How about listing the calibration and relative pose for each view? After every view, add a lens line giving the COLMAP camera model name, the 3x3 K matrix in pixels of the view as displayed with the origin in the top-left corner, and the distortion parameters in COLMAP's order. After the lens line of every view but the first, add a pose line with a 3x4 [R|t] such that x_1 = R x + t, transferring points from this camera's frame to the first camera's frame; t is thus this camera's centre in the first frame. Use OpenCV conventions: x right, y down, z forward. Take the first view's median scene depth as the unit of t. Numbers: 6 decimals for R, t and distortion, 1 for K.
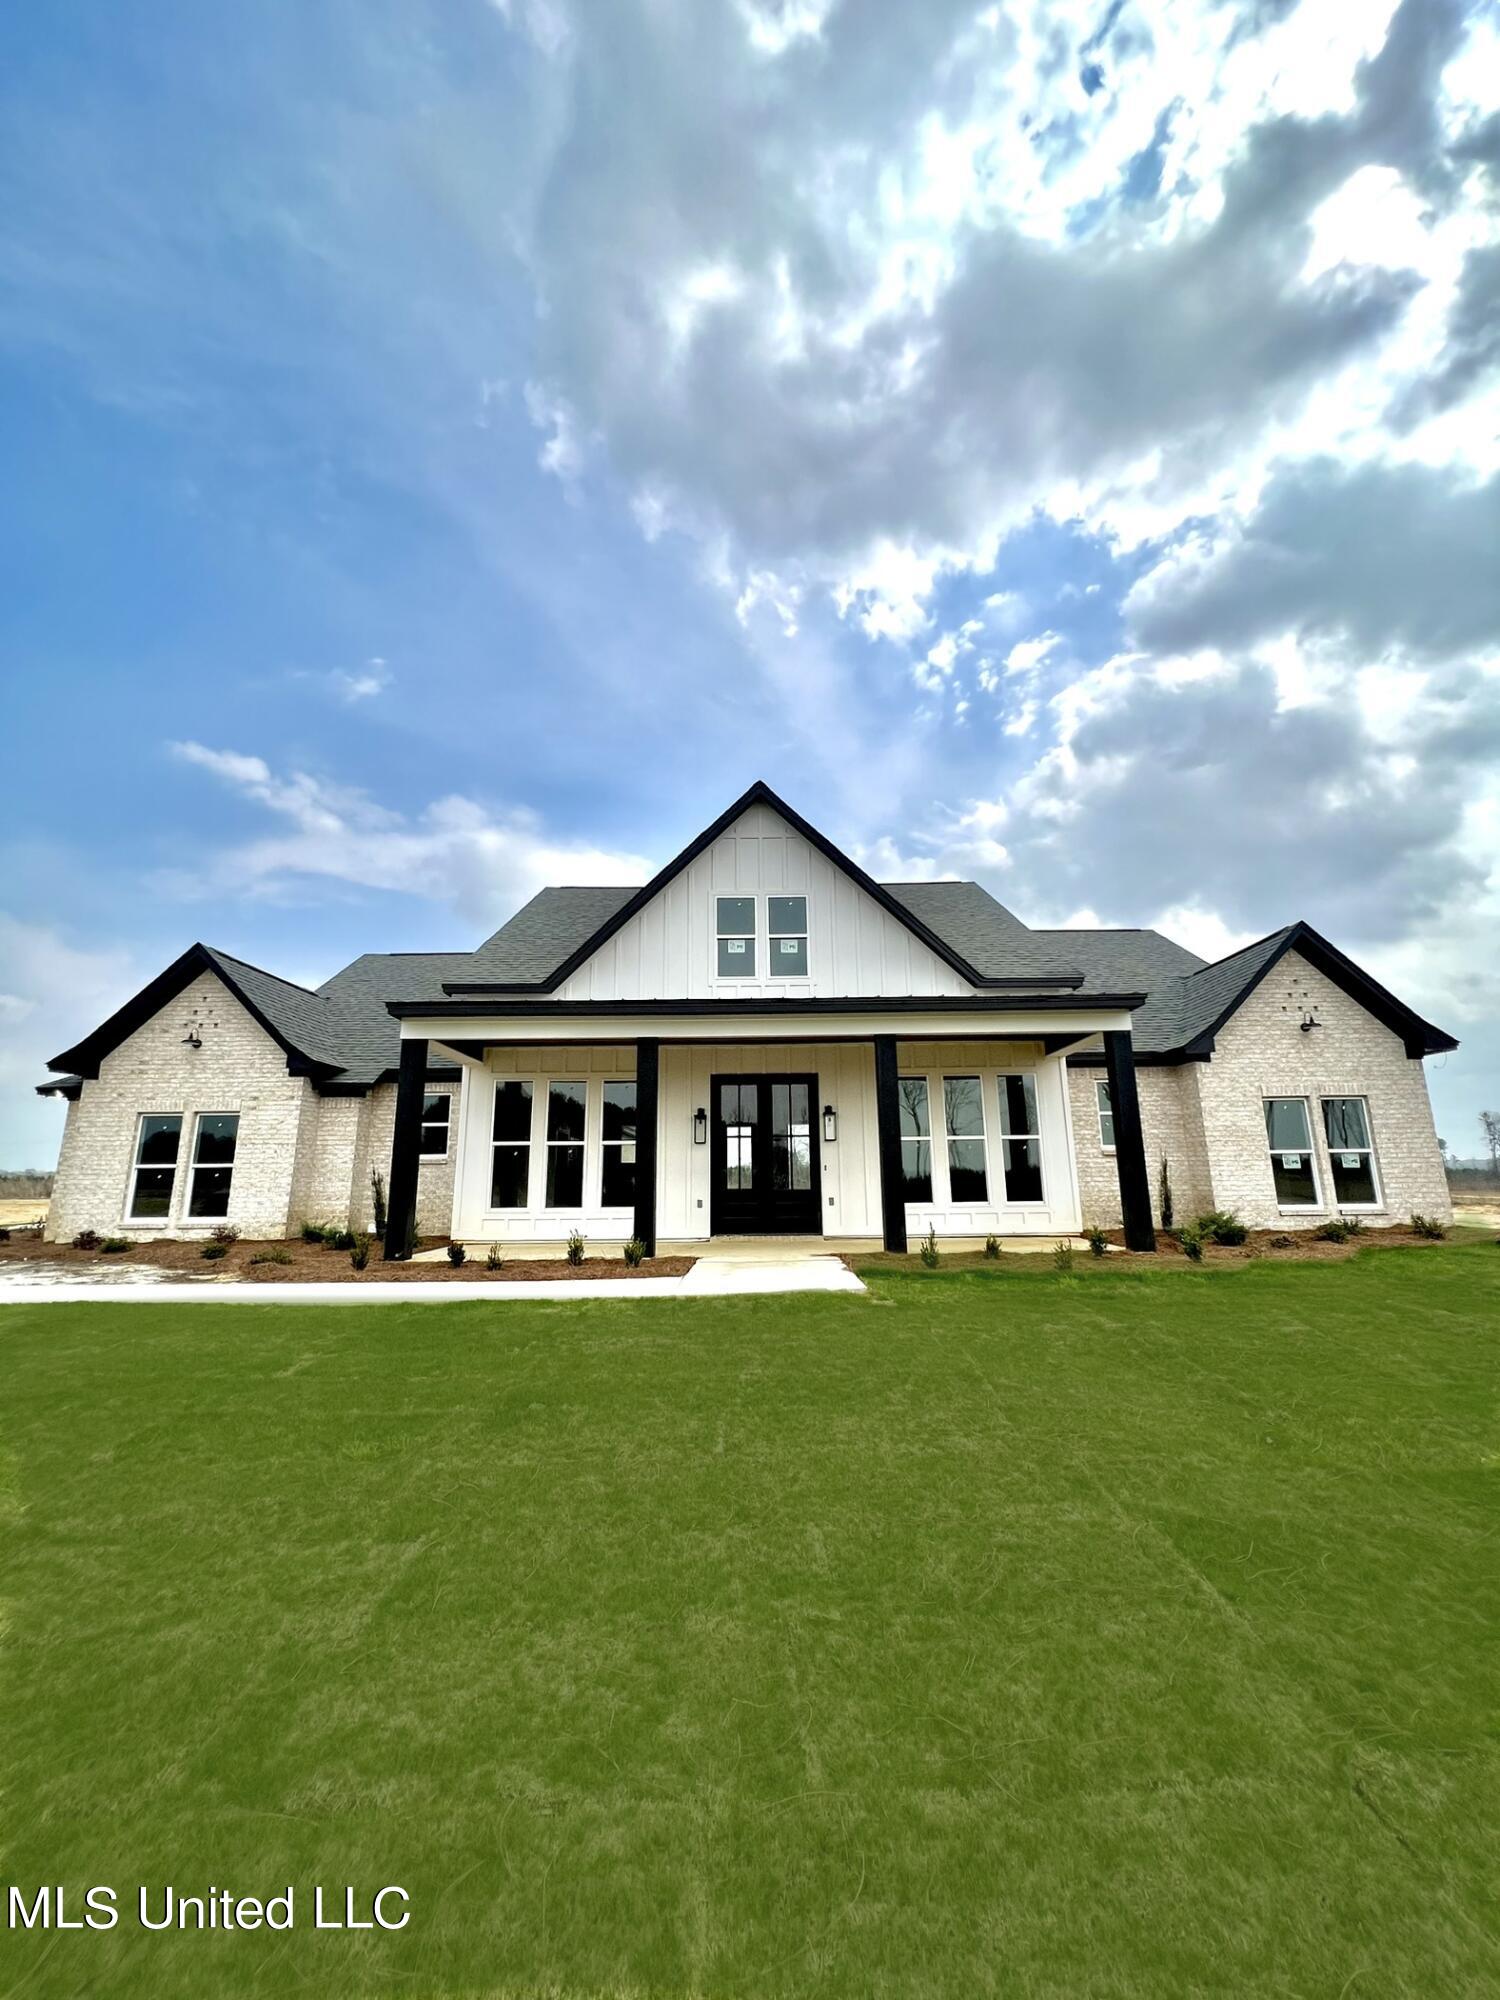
lens RADIAL K [[804.9, 0, 750.0], [0, 804.9, 1000.0], [0, 0, 1]] dist [-0.002172, 0.000484]
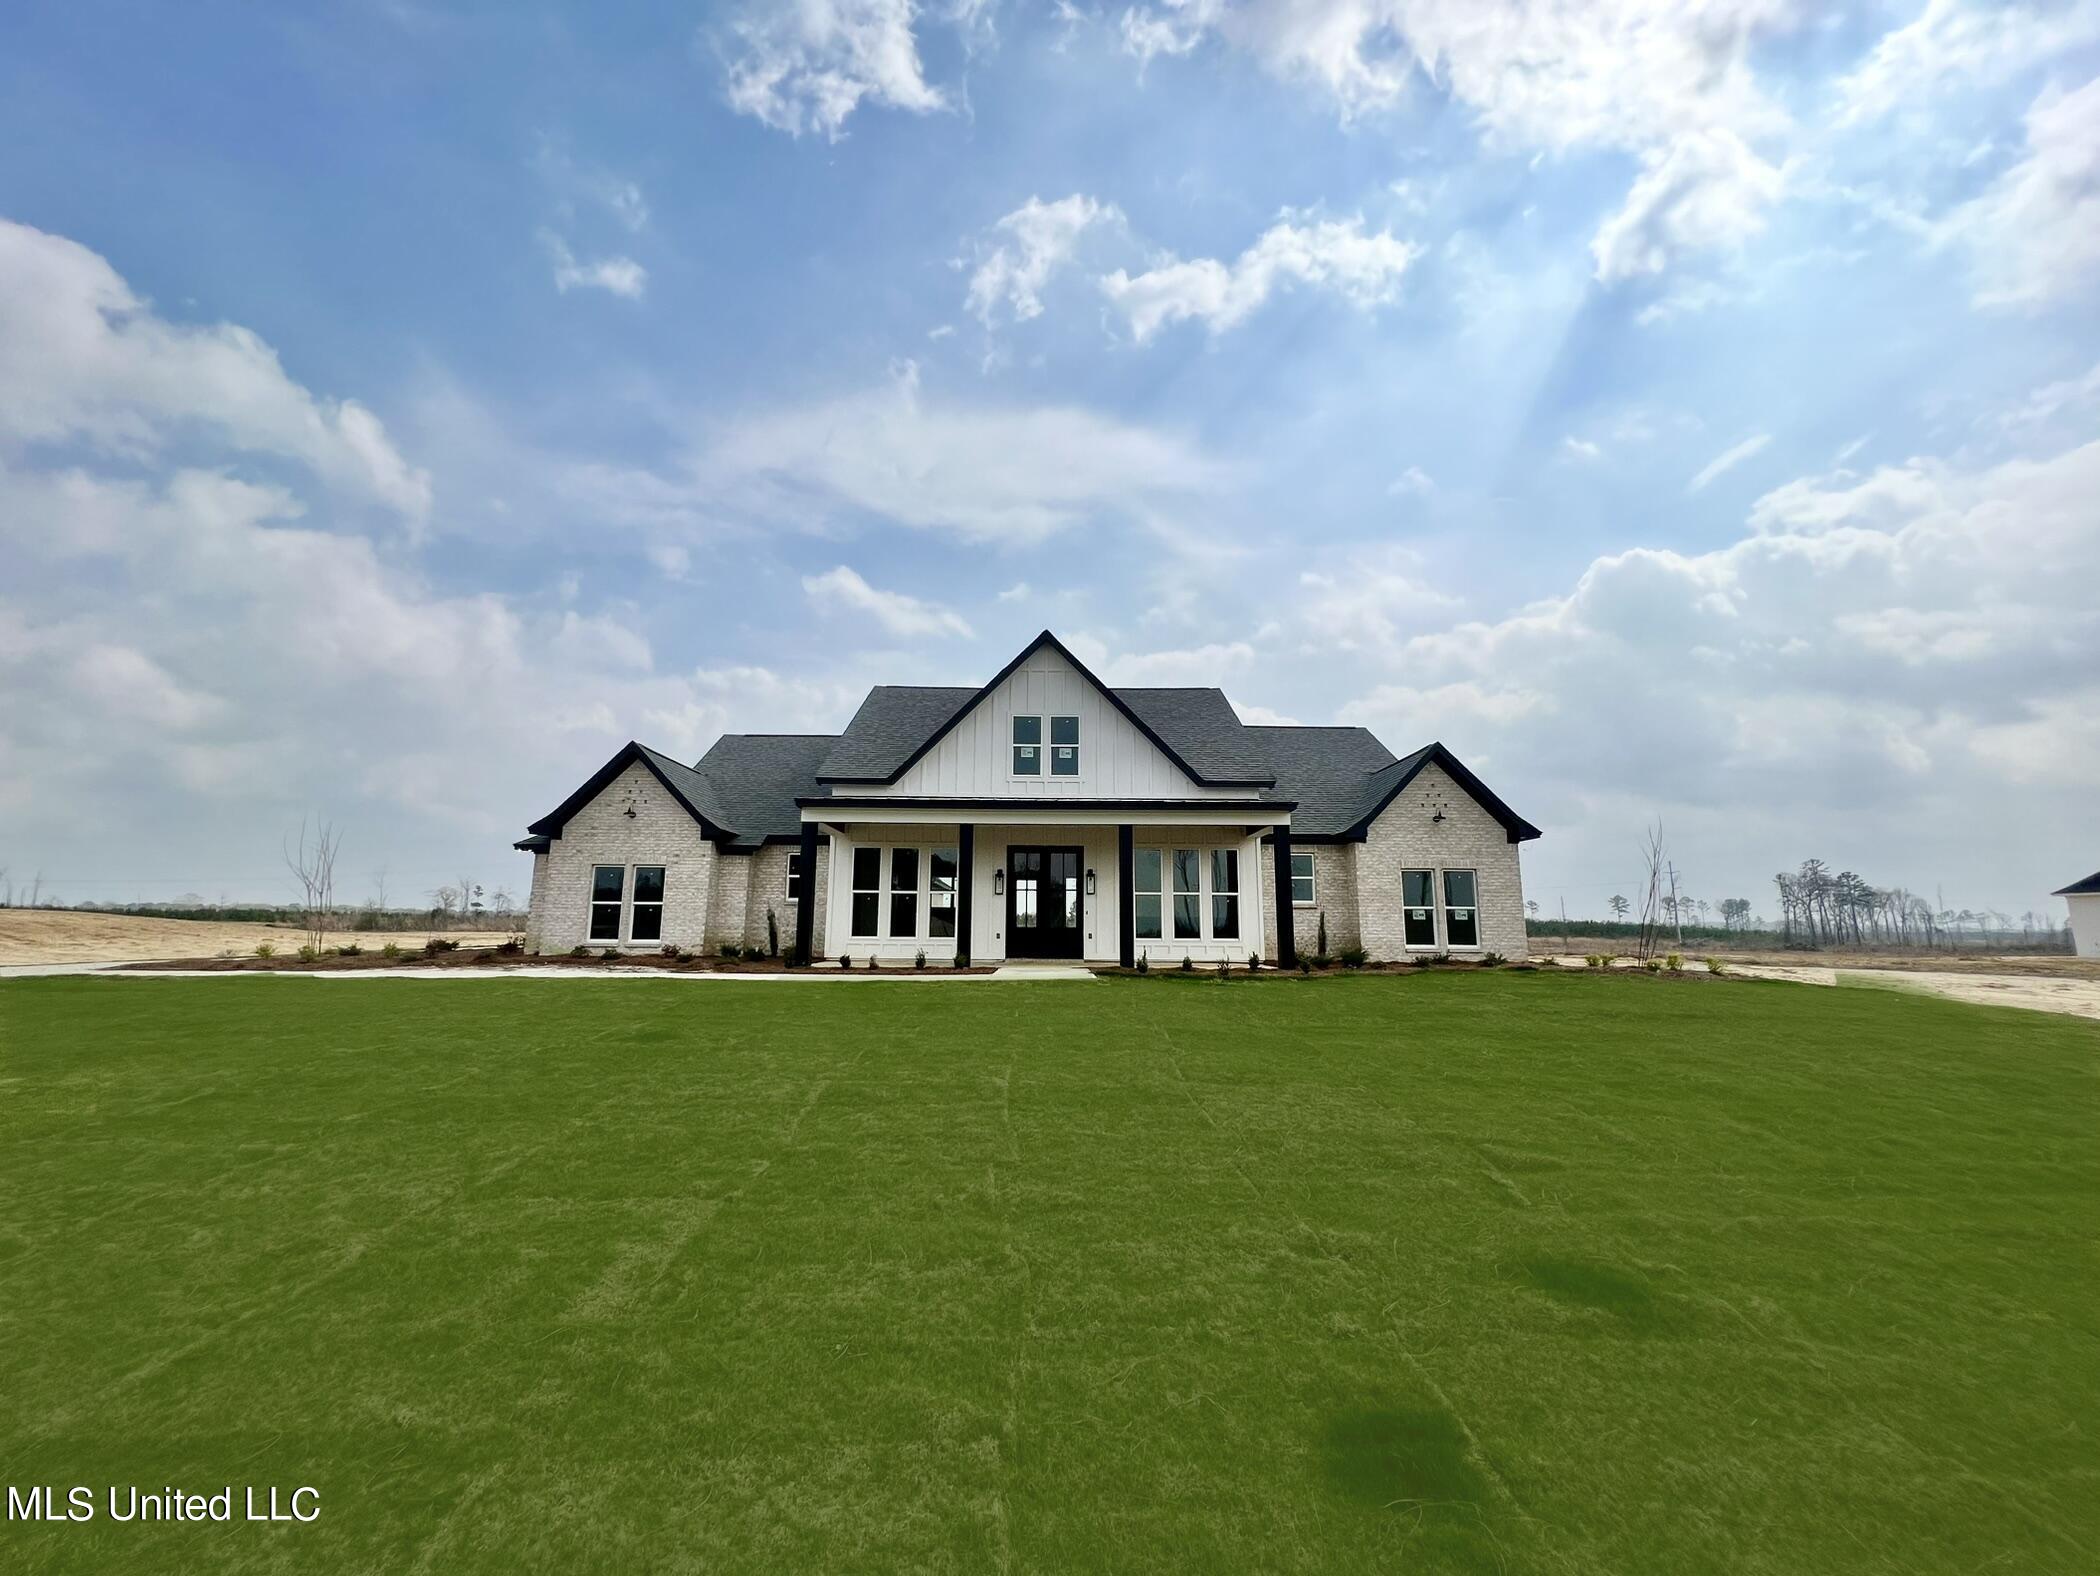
lens RADIAL K [[842.3, 0, 1050.0], [0, 842.3, 788.0], [0, 0, 1]] dist [-0.000890, 0.000668]
pose [[0.999719, 0.020306, 0.012269, 0.005849], [-0.020941, 0.998319, 0.054042, -0.086358], [-0.011151, -0.054284, 0.998463, -0.450848]]
